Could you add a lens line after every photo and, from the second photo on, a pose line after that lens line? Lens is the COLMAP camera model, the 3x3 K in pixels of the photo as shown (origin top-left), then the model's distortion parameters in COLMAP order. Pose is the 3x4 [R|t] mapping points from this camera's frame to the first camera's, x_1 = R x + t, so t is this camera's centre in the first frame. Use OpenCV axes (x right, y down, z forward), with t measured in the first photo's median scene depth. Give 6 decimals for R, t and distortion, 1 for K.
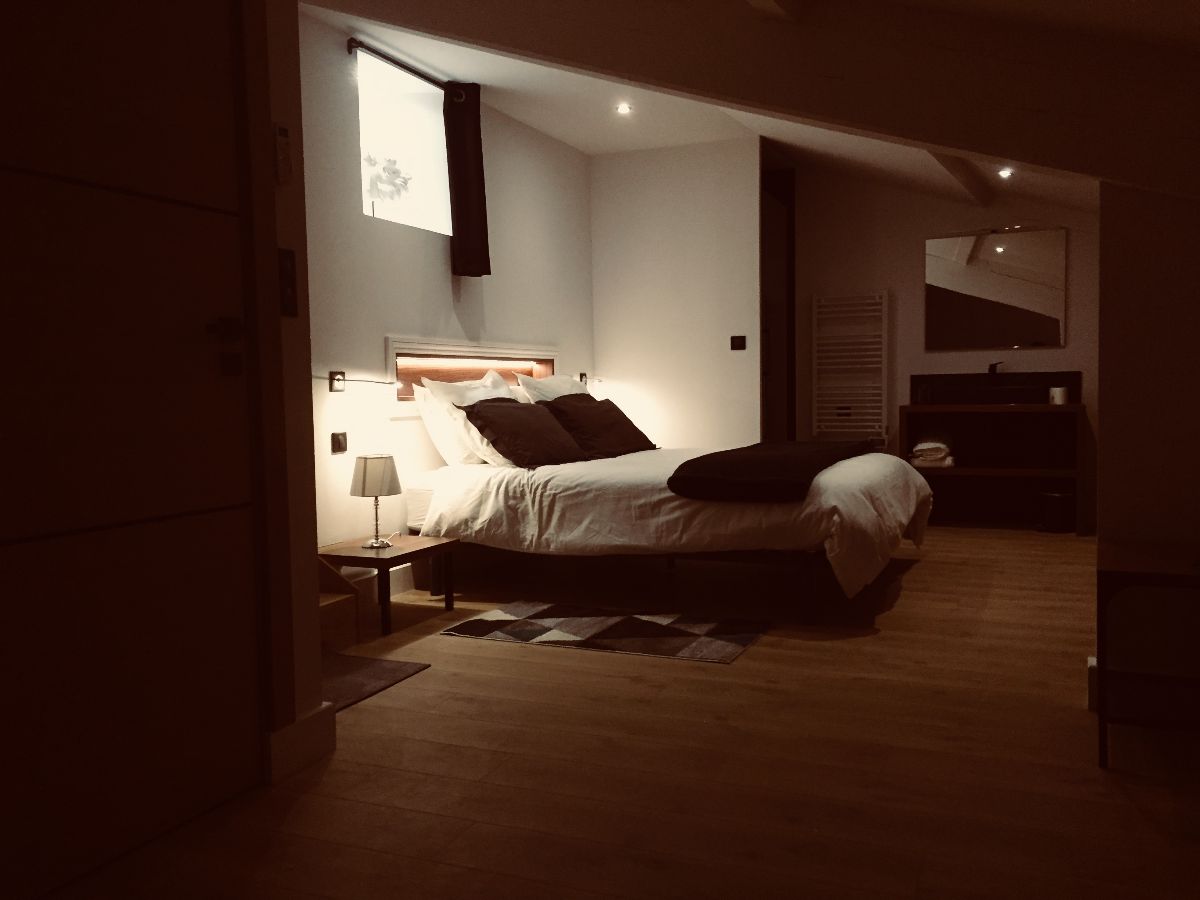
lens RADIAL K [[1014.0, 0, 598.3], [0, 1014.0, 454.9], [0, 0, 1]] dist [0.065301, -0.086925]
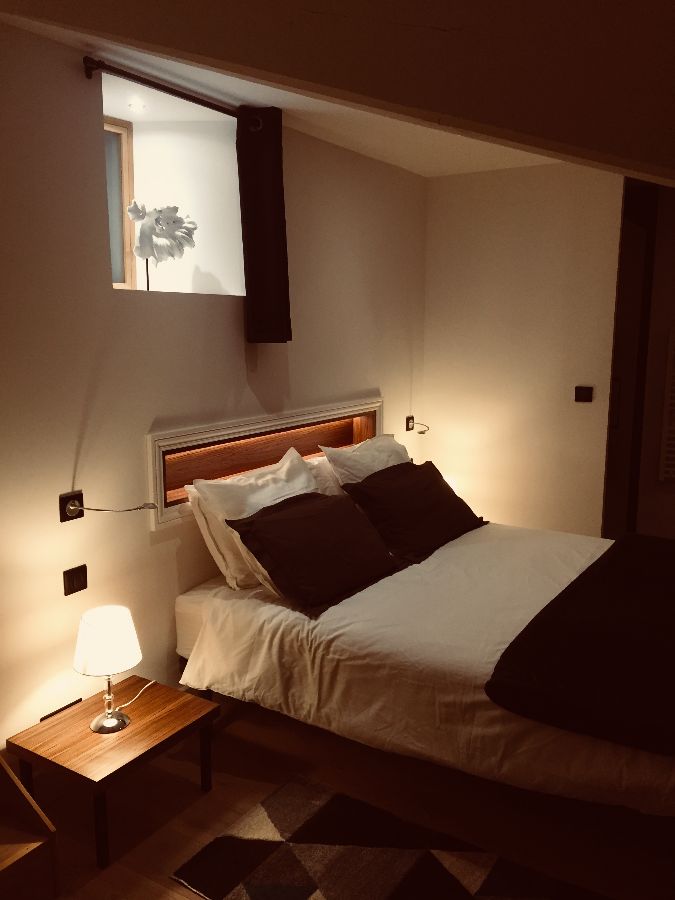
lens RADIAL K [[760.5, 0, 339.0], [0, 760.5, 449.3], [0, 0, 1]] dist [0.065301, -0.086925]
pose [[0.988677, 0.042896, -0.143798, 0.033750], [-0.028433, 0.994463, 0.101167, -0.178246], [0.147341, -0.095933, 0.984422, 0.432703]]
